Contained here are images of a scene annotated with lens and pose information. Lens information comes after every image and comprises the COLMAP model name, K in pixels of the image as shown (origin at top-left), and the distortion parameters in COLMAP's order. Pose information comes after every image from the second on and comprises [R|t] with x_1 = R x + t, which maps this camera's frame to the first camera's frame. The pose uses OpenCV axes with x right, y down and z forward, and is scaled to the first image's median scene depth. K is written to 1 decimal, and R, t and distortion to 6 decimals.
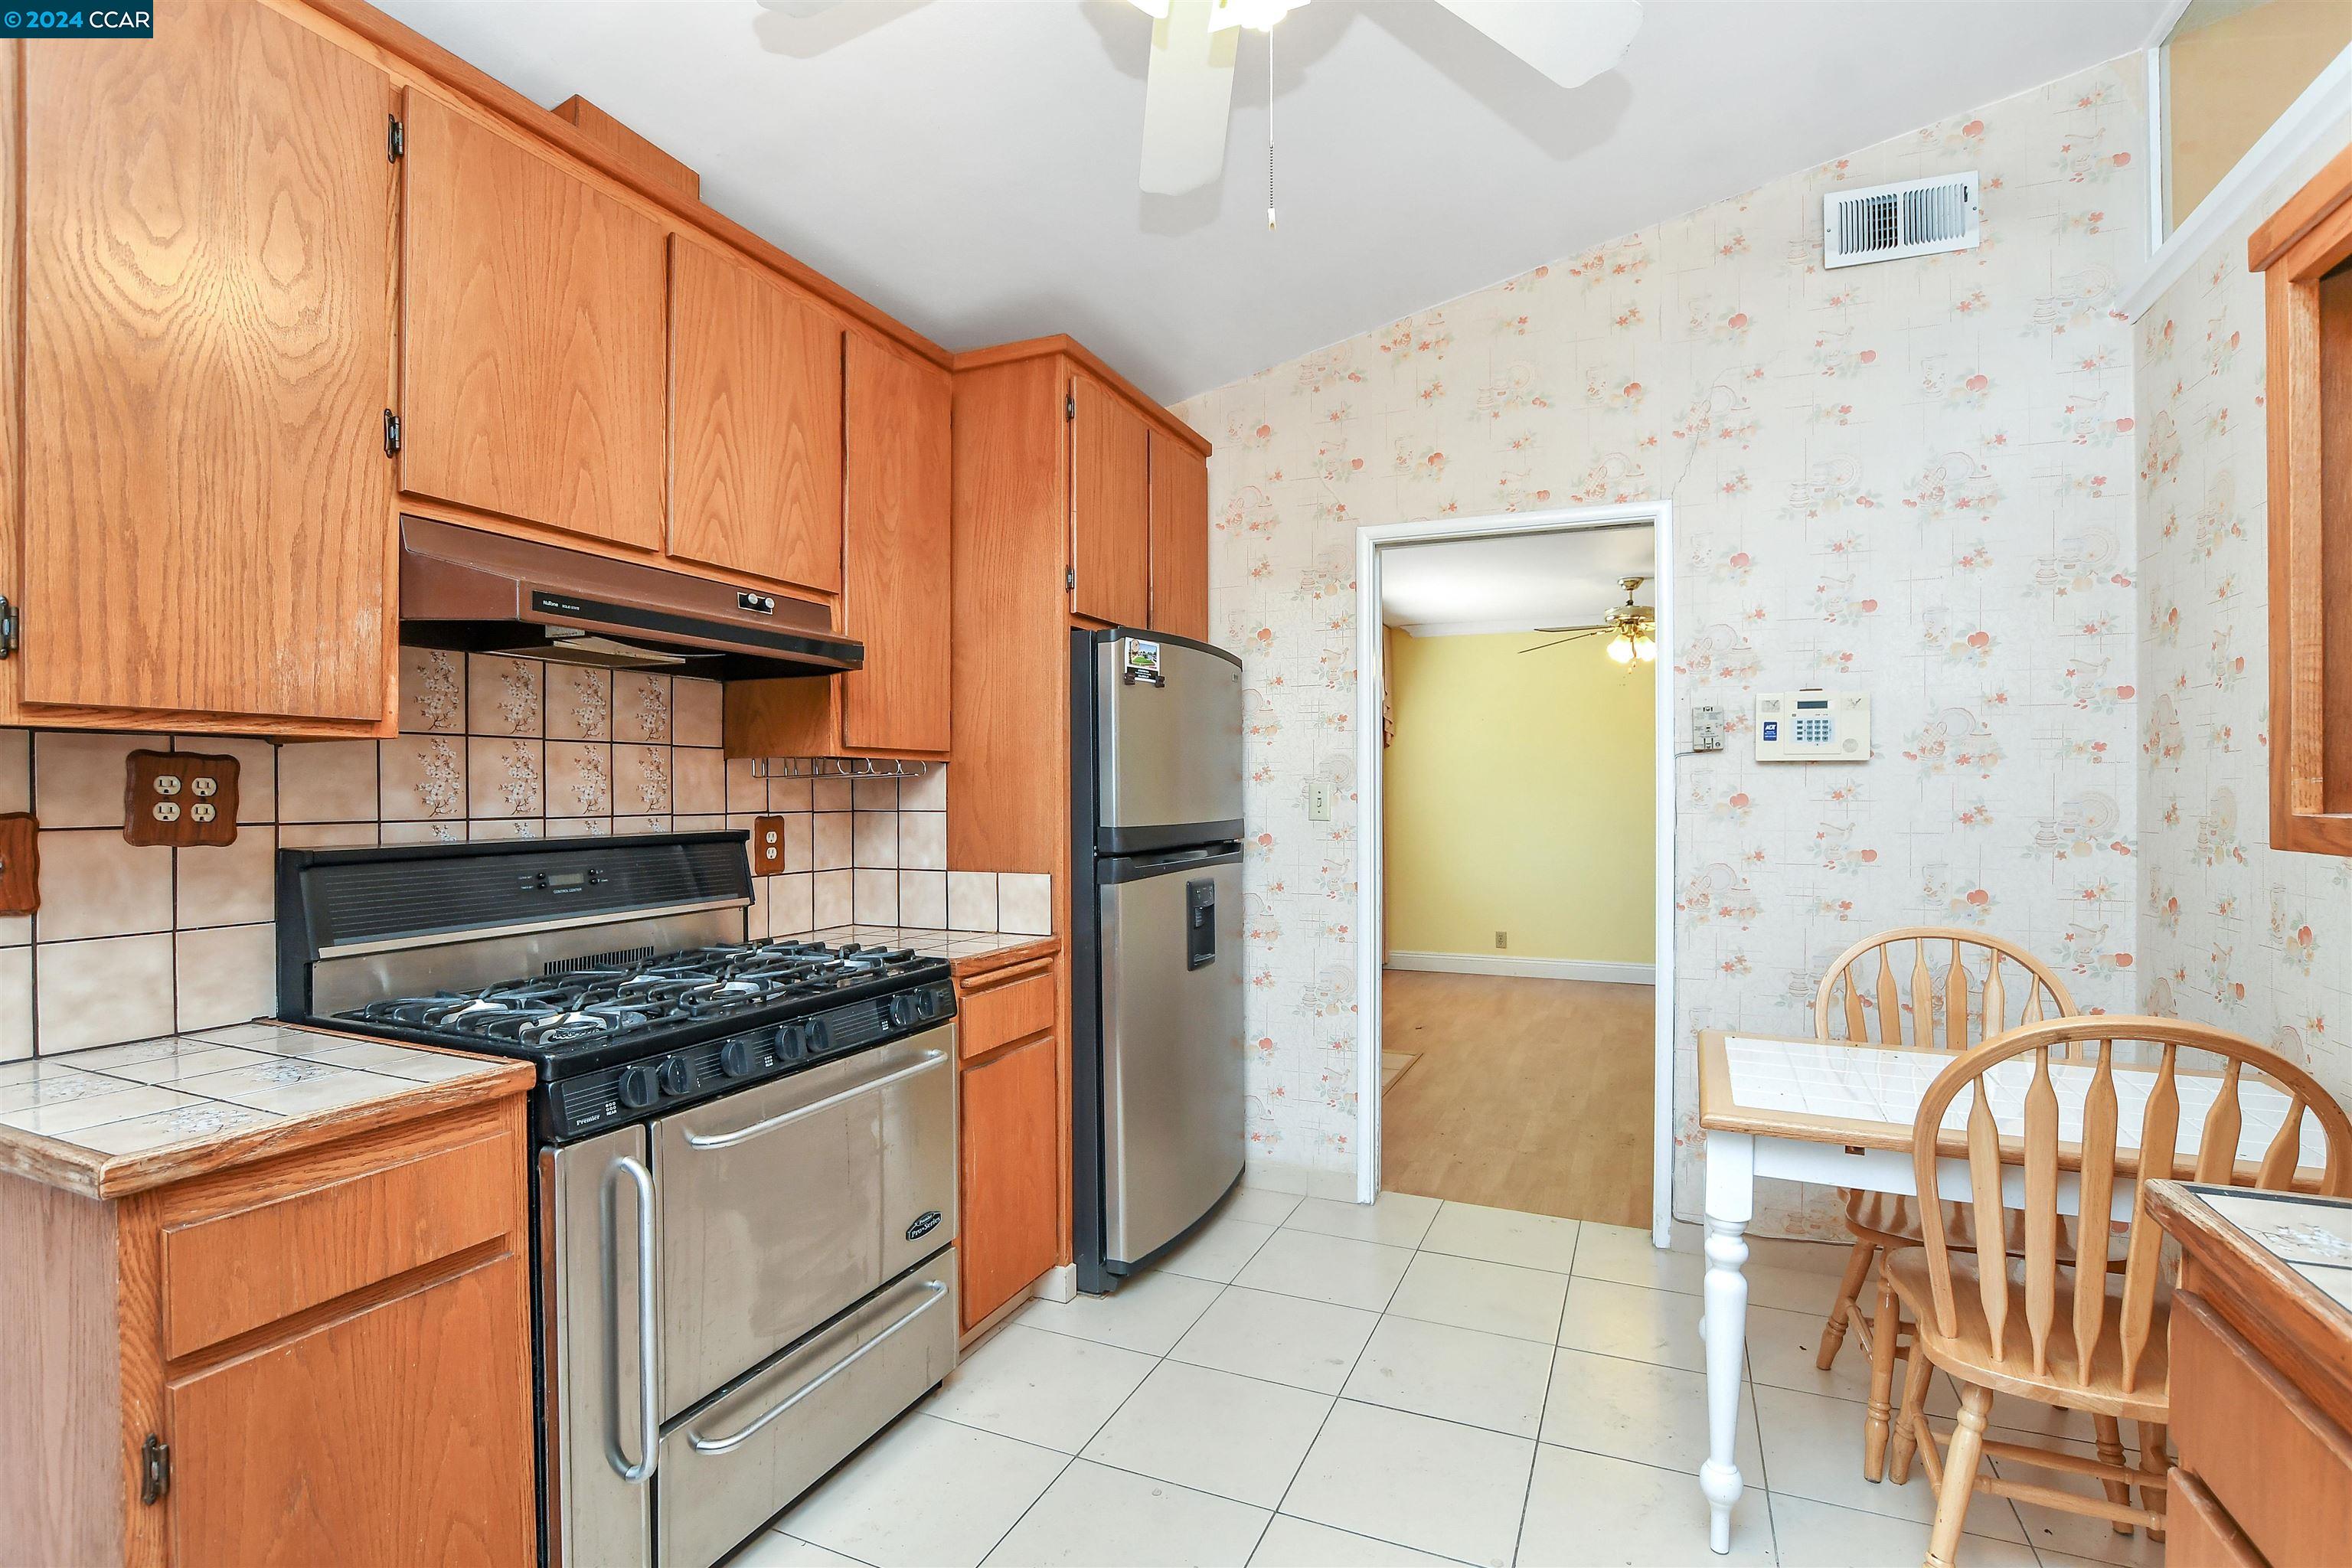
lens RADIAL K [[1079.2, 0, 1175.0], [0, 1079.2, 793.0], [0, 0, 1]] dist [0.000899, 0.000350]
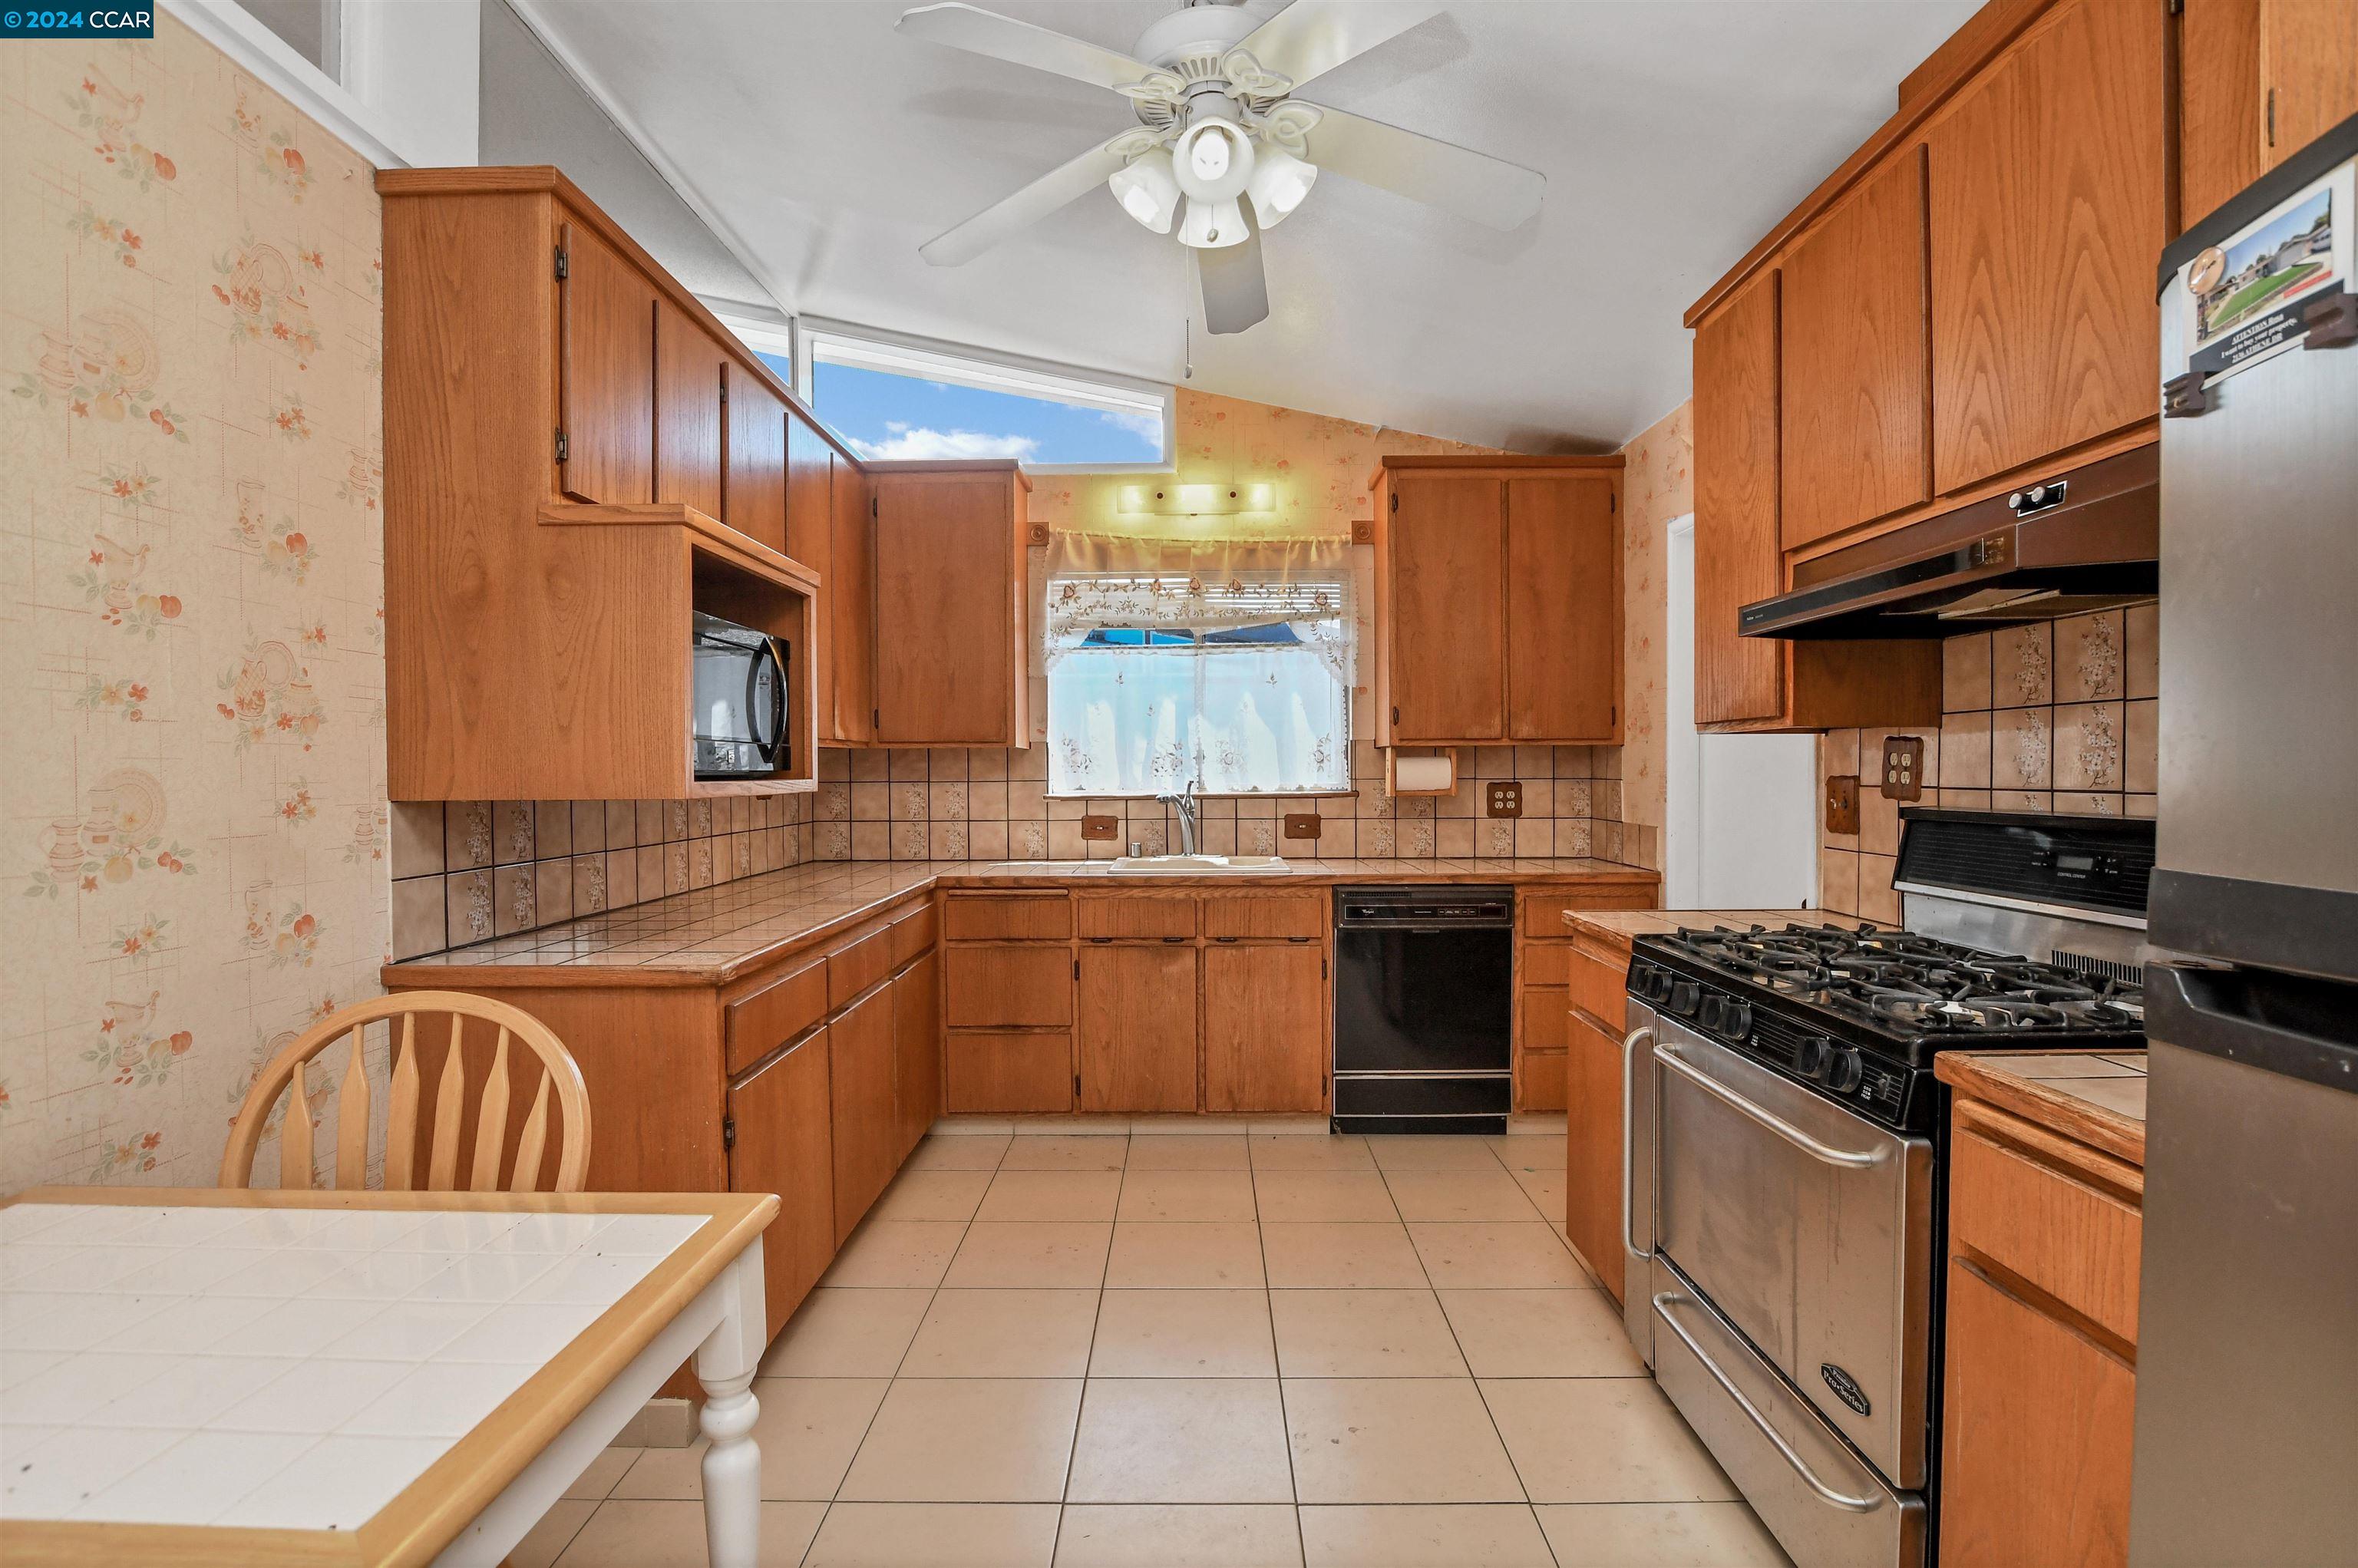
lens RADIAL K [[1081.9, 0, 1172.4], [0, 1081.9, 780.5], [0, 0, 1]] dist [0.000899, 0.000350]
pose [[-0.916473, 0.007435, -0.400027, 0.466191], [0.003600, 0.999940, 0.010338, 0.002360], [0.400080, 0.008035, -0.916445, 1.548775]]
